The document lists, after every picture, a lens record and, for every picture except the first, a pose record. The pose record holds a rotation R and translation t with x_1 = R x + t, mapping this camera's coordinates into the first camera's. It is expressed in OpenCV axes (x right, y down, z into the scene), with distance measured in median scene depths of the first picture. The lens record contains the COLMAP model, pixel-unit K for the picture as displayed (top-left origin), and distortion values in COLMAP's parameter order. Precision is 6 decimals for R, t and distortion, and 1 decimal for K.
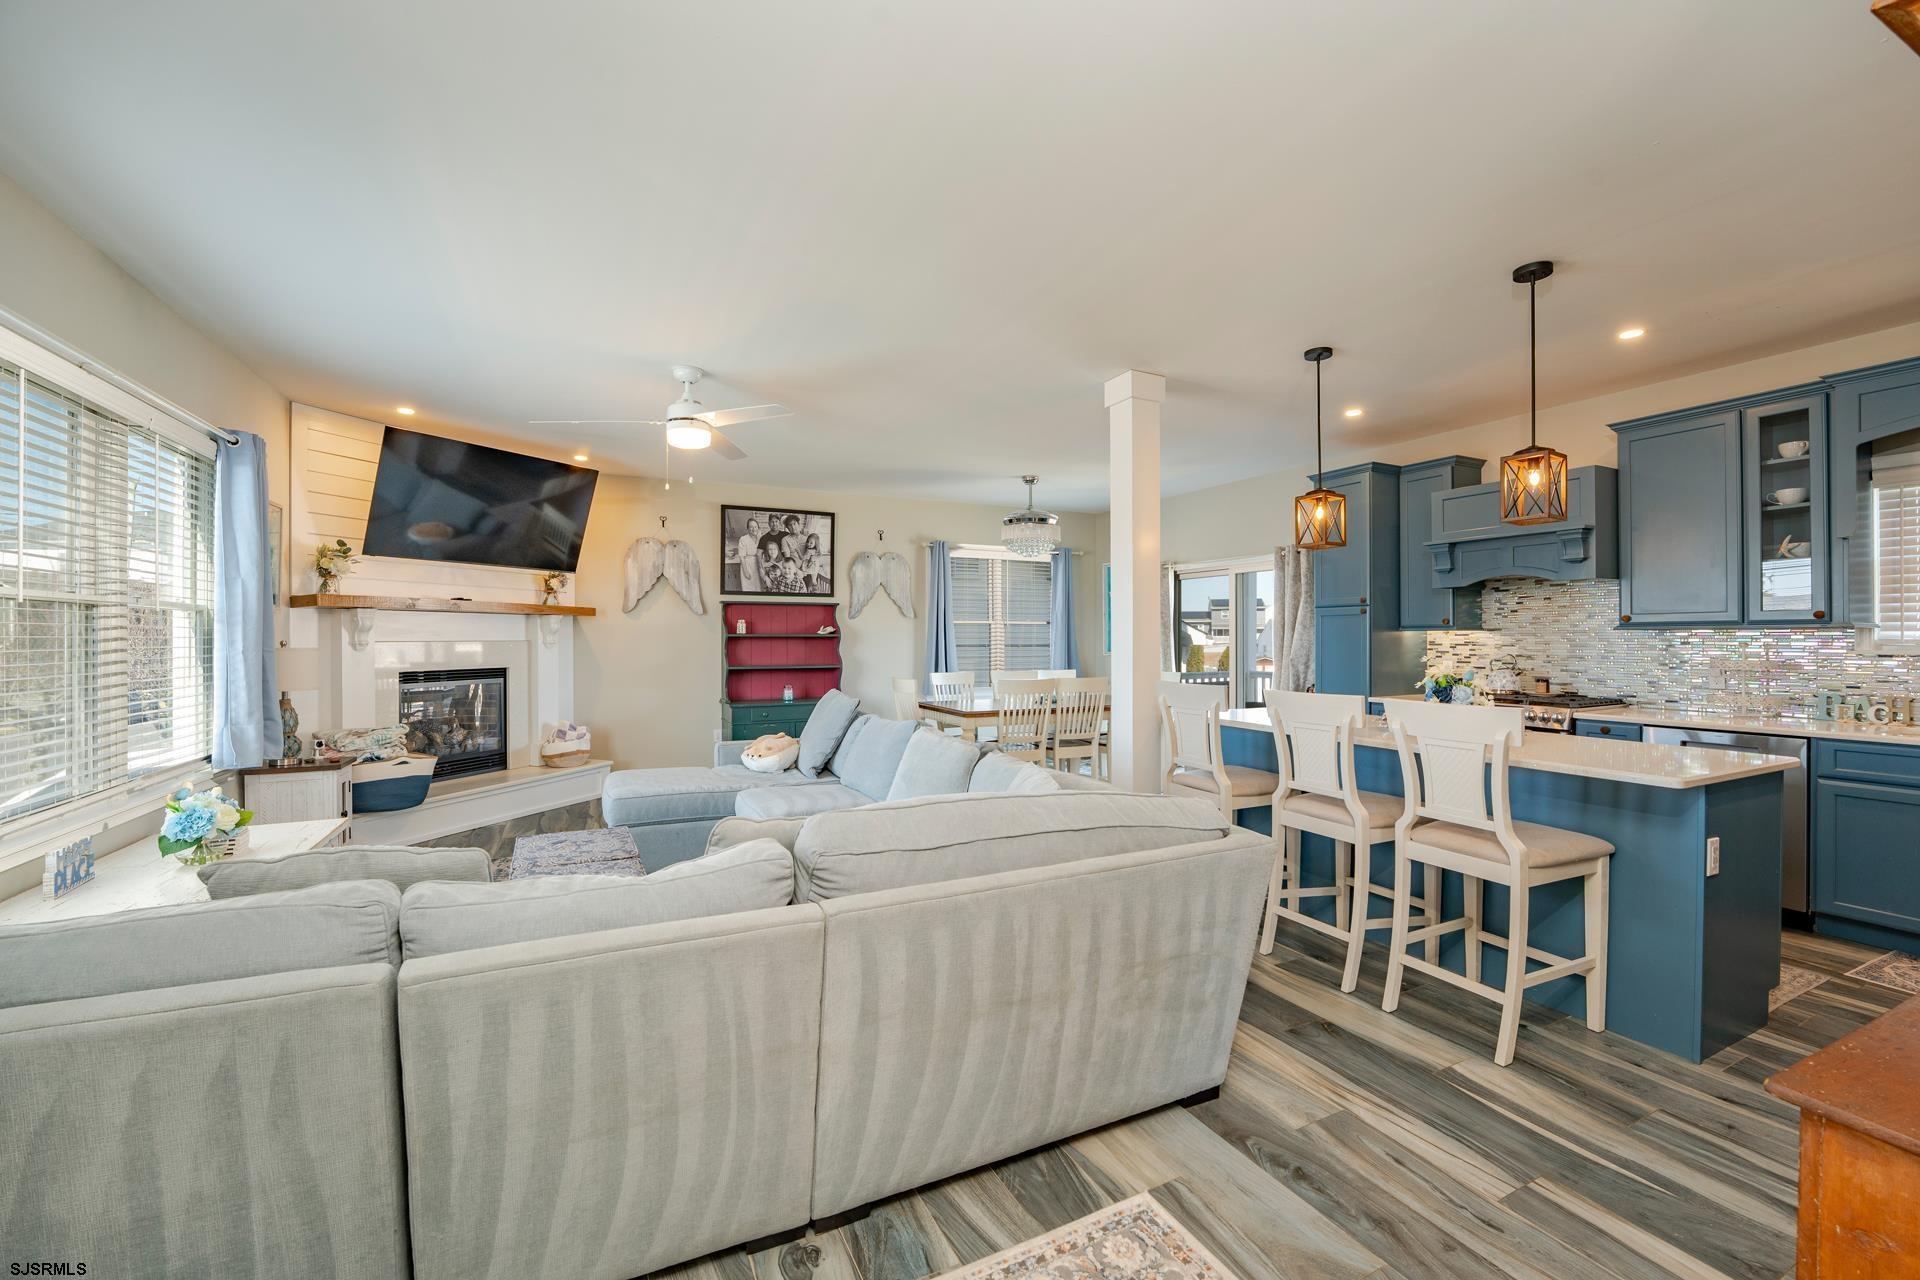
lens RADIAL K [[783.7, 0, 956.1], [0, 783.7, 640.2], [0, 0, 1]] dist [-0.024241, 0.001251]
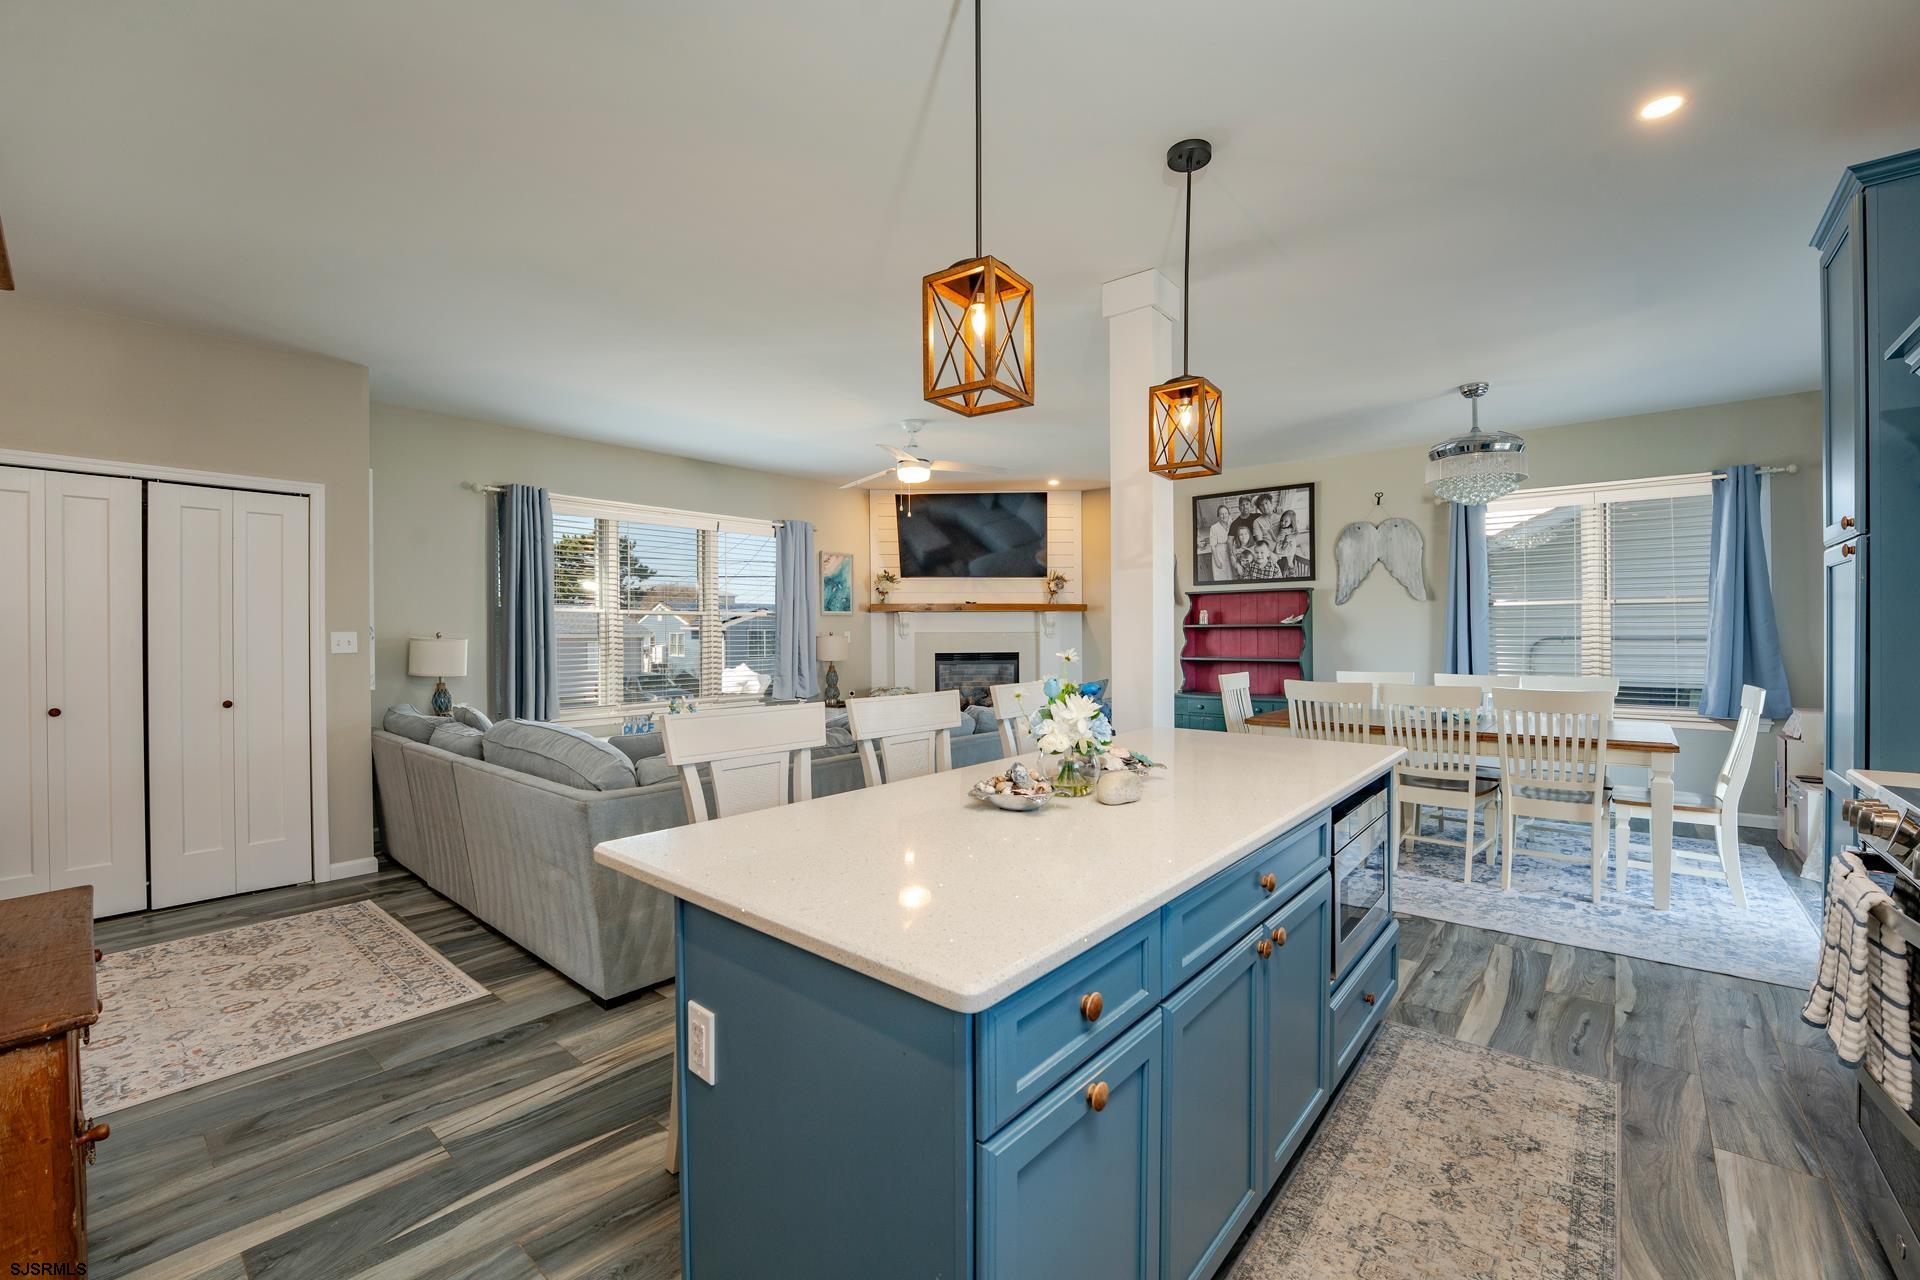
lens RADIAL K [[783.7, 0, 949.1], [0, 783.7, 639.9], [0, 0, 1]] dist [-0.024241, 0.001251]
pose [[0.398262, 0.005496, -0.917255, 0.492628], [0.003911, 0.999963, 0.007690, 0.002533], [0.917263, -0.006650, 0.398225, 0.302657]]
